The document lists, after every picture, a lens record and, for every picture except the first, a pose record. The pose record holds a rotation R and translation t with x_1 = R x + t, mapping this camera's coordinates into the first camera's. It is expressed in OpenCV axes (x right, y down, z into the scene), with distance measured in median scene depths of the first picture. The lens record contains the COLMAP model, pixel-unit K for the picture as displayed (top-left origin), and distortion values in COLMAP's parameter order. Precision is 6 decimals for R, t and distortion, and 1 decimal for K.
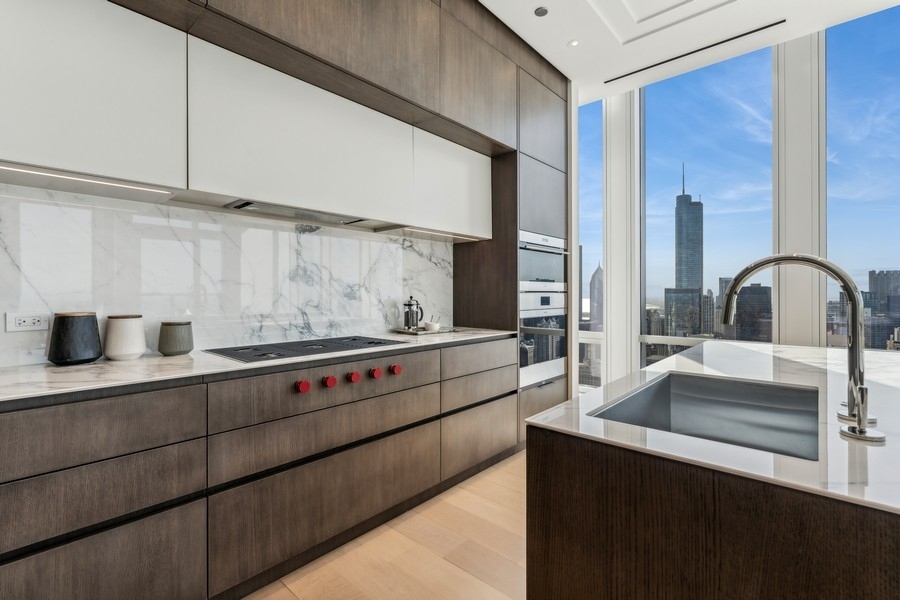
lens RADIAL K [[414.7, 0, 454.7], [0, 414.7, 293.6], [0, 0, 1]] dist [-0.004886, 0.002055]
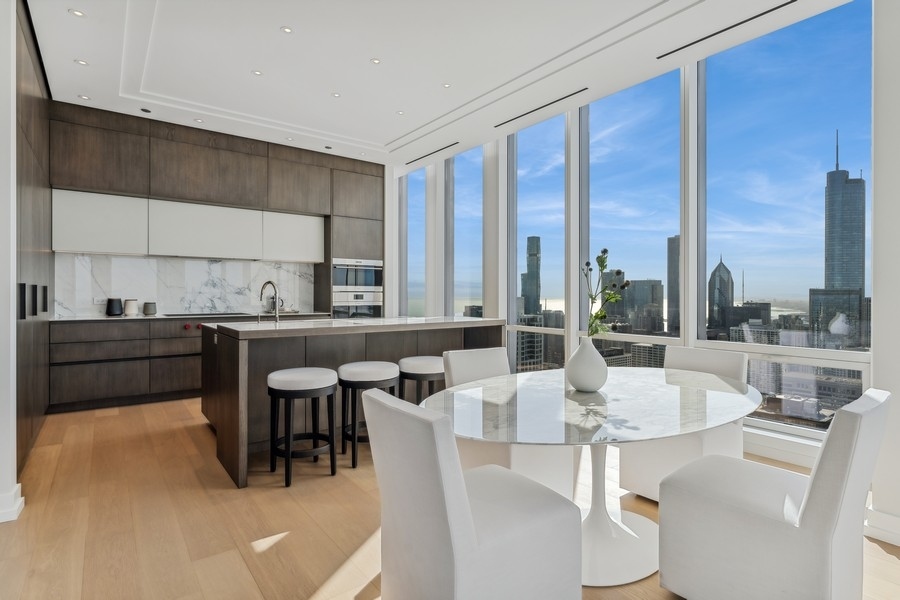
lens RADIAL K [[452.3, 0, 446.3], [0, 452.3, 296.7], [0, 0, 1]] dist [-0.000579, 0.000051]
pose [[0.977872, 0.006472, -0.209106, 1.076658], [-0.005052, 0.999960, 0.007325, 0.001381], [0.209145, -0.006106, 0.977866, -0.862920]]
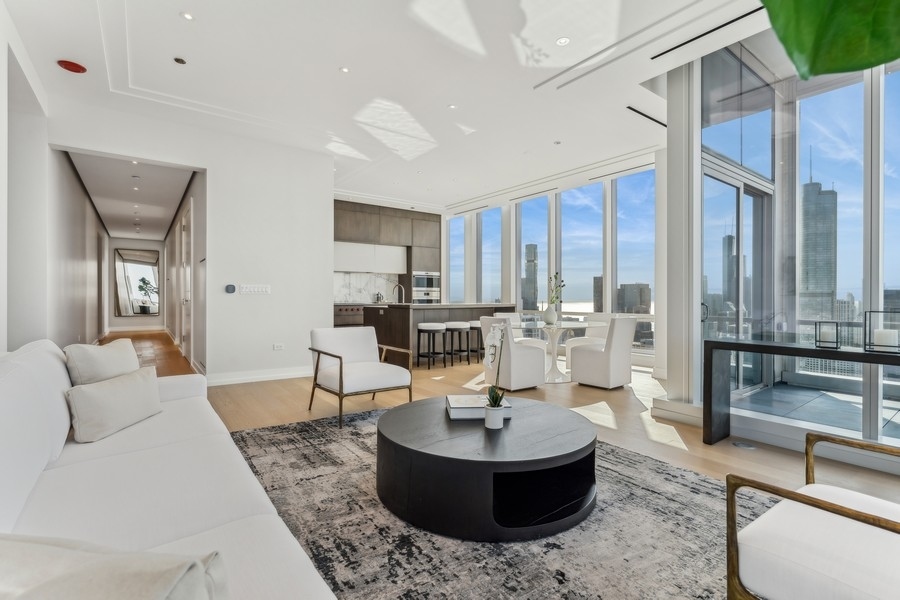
lens RADIAL K [[414.7, 0, 446.7], [0, 414.7, 300.6], [0, 0, 1]] dist [-0.004886, 0.002055]
pose [[0.975601, 0.006397, -0.219458, 1.102143], [-0.004200, 0.999936, 0.010475, 0.036113], [0.219511, -0.009298, 0.975566, -2.012801]]
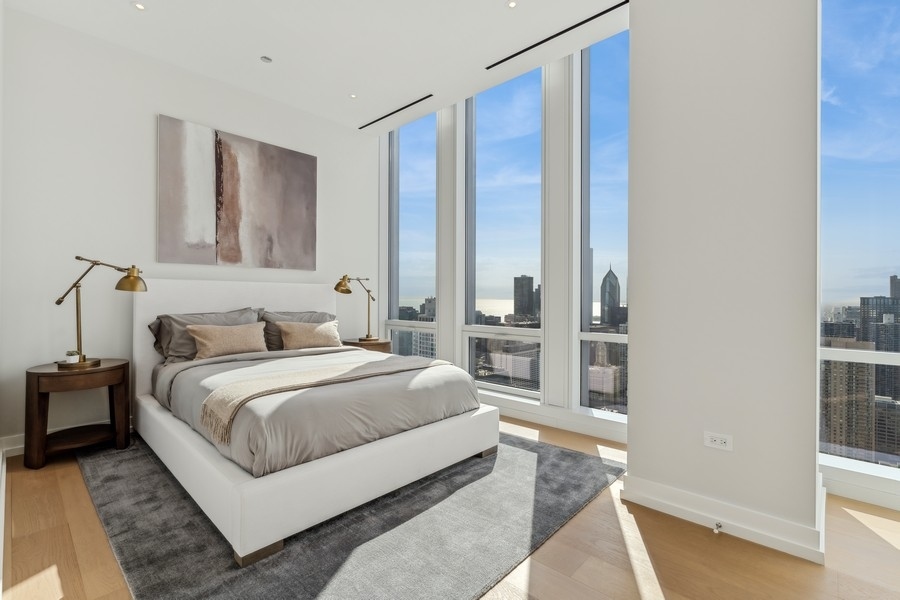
lens RADIAL K [[414.7, 0, 450.8], [0, 414.7, 298.4], [0, 0, 1]] dist [-0.004886, 0.002055]
pose [[0.999435, 0.007714, -0.032710, 0.616231], [-0.007518, 0.999953, 0.006096, 0.036017], [0.032755, -0.005847, 0.999446, 0.568042]]
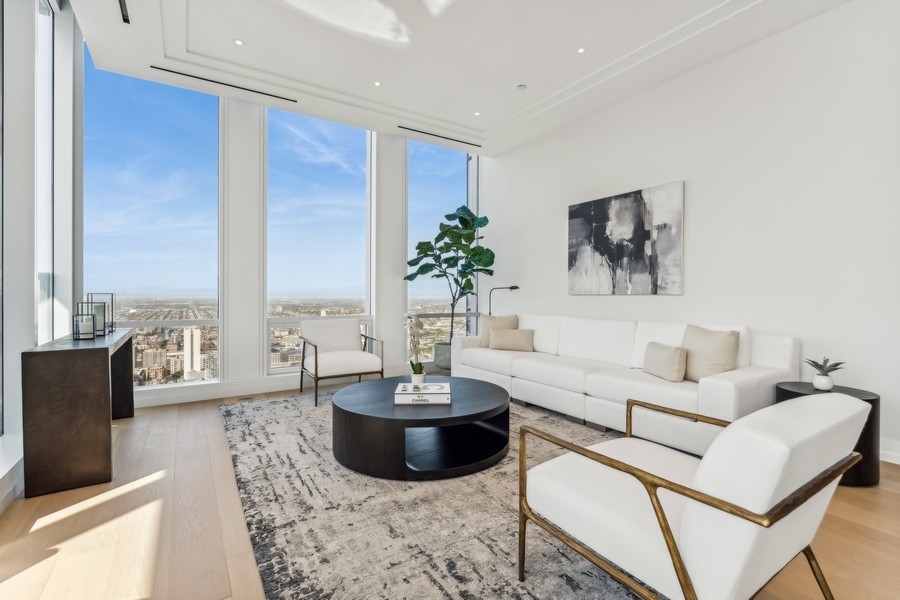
lens RADIAL K [[414.7, 0, 443.7], [0, 414.7, 301.8], [0, 0, 1]] dist [-0.004886, 0.002055]
pose [[-0.957805, -0.004512, 0.287382, 0.667847], [0.001029, 0.999817, 0.019127, 0.036405], [-0.287416, 0.018616, -0.957625, -0.318152]]
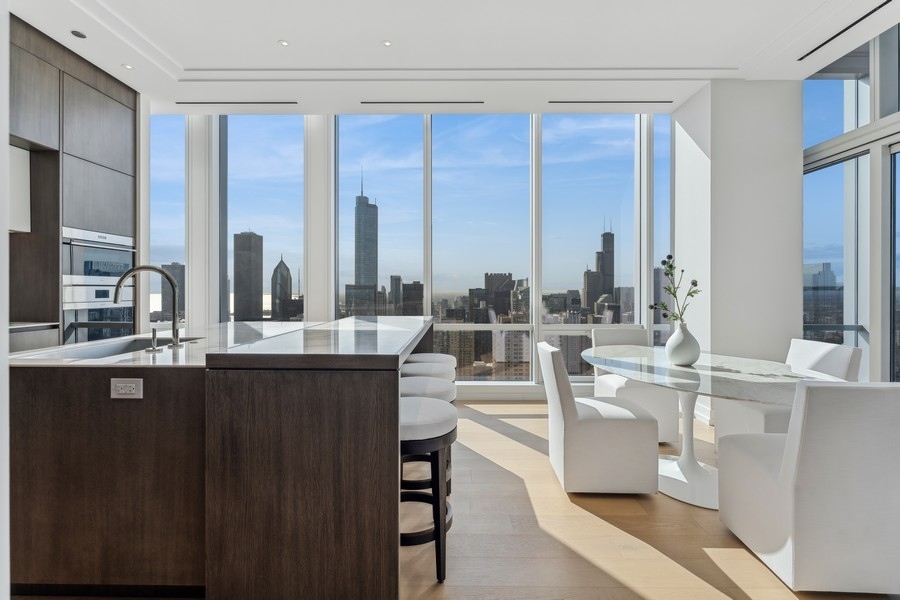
lens RADIAL K [[440.2, 0, 445.2], [0, 440.2, 291.0], [0, 0, 1]] dist [-0.013045, 0.004990]
pose [[0.770465, 0.001719, 0.637481, 0.199075], [-0.004154, 0.999989, 0.002323, 0.003826], [-0.637469, -0.004438, 0.770463, -0.483435]]
